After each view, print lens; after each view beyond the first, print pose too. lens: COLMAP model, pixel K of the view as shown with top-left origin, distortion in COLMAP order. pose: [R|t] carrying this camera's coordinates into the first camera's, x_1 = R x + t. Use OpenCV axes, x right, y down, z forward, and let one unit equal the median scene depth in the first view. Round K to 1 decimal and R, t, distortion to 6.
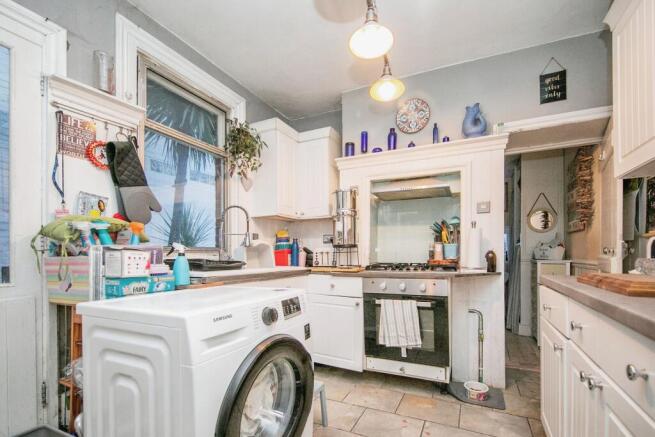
lens RADIAL K [[285.0, 0, 330.0], [0, 285.0, 253.9], [0, 0, 1]] dist [0.001236, 0.000055]
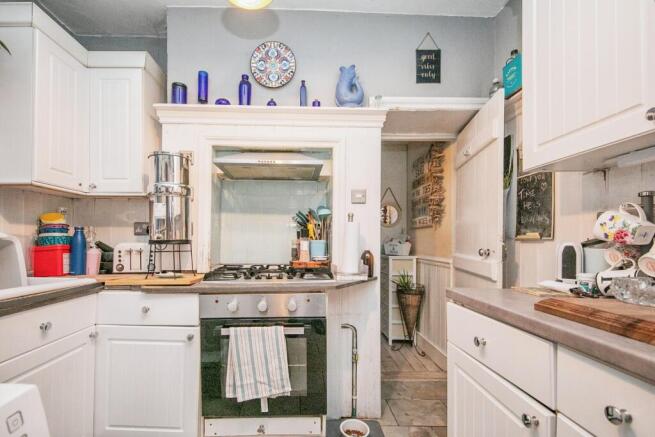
lens RADIAL K [[278.1, 0, 300.3], [0, 278.1, 238.2], [0, 0, 1]] dist [0.001411, -0.000081]
pose [[0.890377, 0.007250, 0.455167, 0.031422], [-0.004077, 0.999960, -0.007951, -0.034538], [-0.455206, 0.005224, 0.890371, 0.342006]]
